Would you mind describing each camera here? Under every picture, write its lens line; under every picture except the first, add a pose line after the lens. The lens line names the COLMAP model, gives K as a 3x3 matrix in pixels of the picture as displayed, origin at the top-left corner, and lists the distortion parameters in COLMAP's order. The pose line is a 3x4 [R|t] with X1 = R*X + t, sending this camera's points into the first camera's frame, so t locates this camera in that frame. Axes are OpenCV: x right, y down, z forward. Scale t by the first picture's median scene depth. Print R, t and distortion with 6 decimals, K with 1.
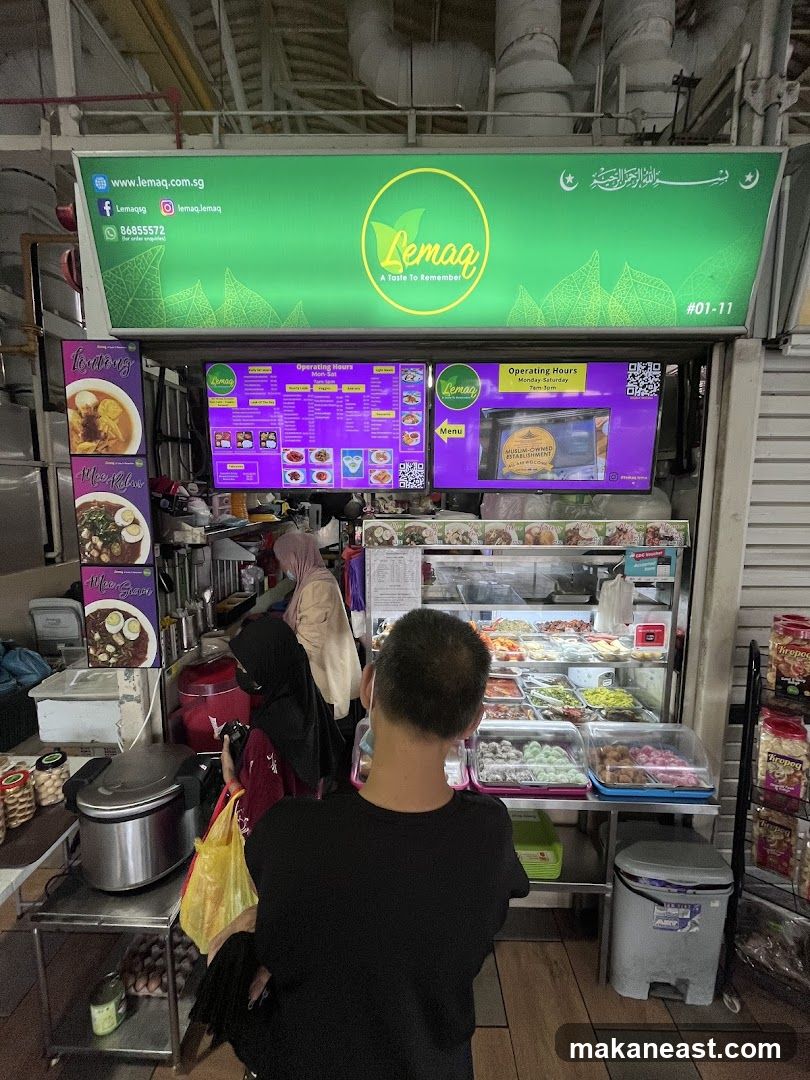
lens RADIAL K [[416.7, 0, 415.0], [0, 416.7, 511.9], [0, 0, 1]] dist [0.011765, -0.000183]
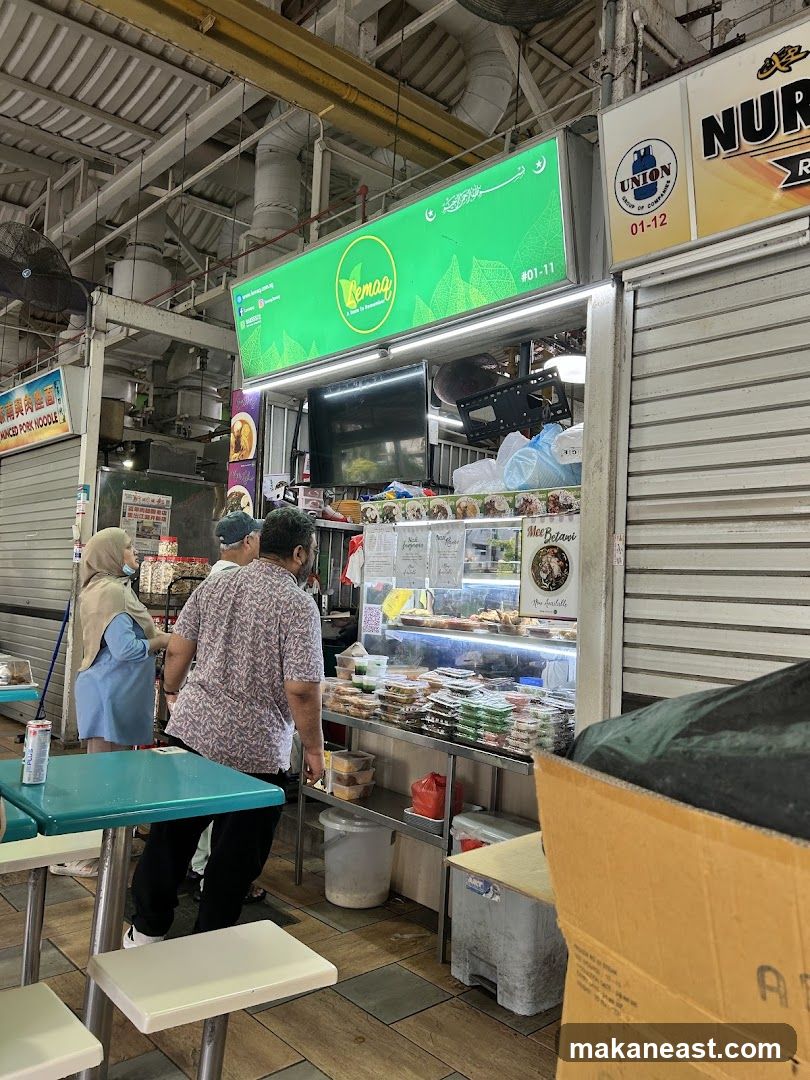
lens RADIAL K [[855.0, 0, 405.0], [0, 855.0, 541.0], [0, 0, 1]] dist [0.071049, -0.016142]
pose [[0.657182, -0.010165, -0.753664, 1.982869], [-0.118949, 0.985980, -0.117020, 0.442507], [0.744287, 0.166551, 0.646759, -0.513002]]
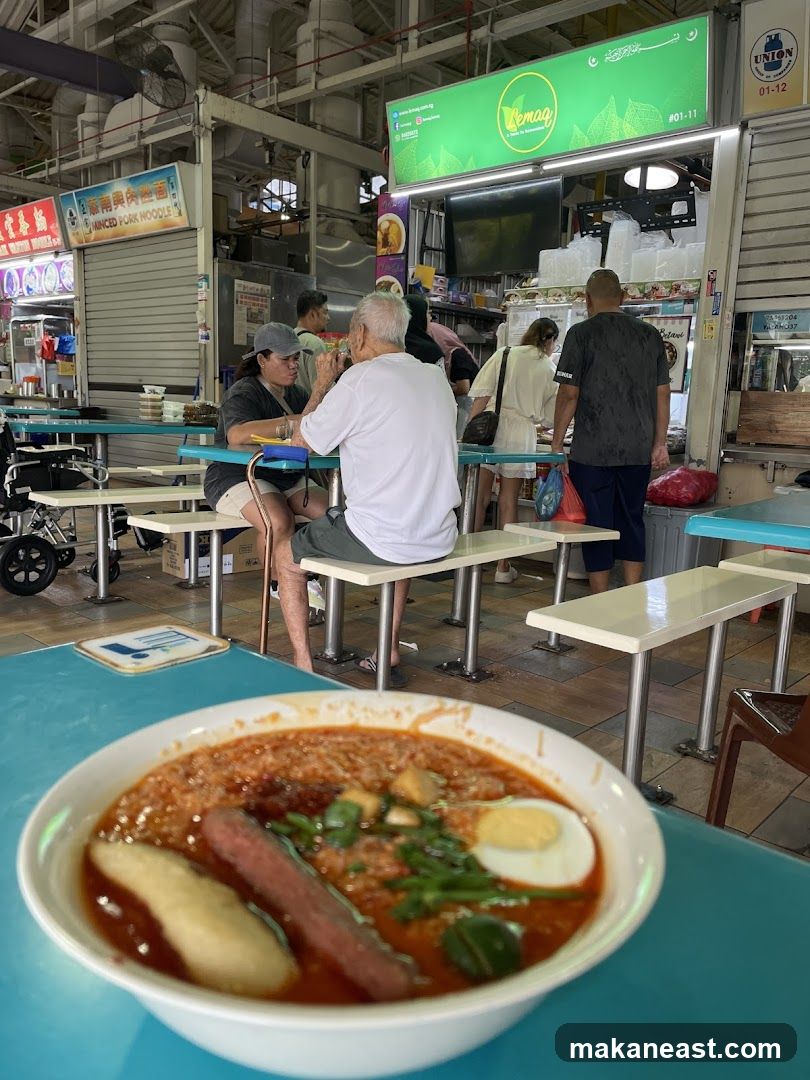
lens RADIAL K [[893.7, 0, 410.0], [0, 893.7, 541.9], [0, 0, 1]] dist [0.067304, -0.064967]
pose [[0.727456, 0.138721, -0.671985, 2.225057], [-0.108305, 0.990287, 0.087183, 0.782270], [0.677553, 0.009357, 0.735415, -1.900134]]
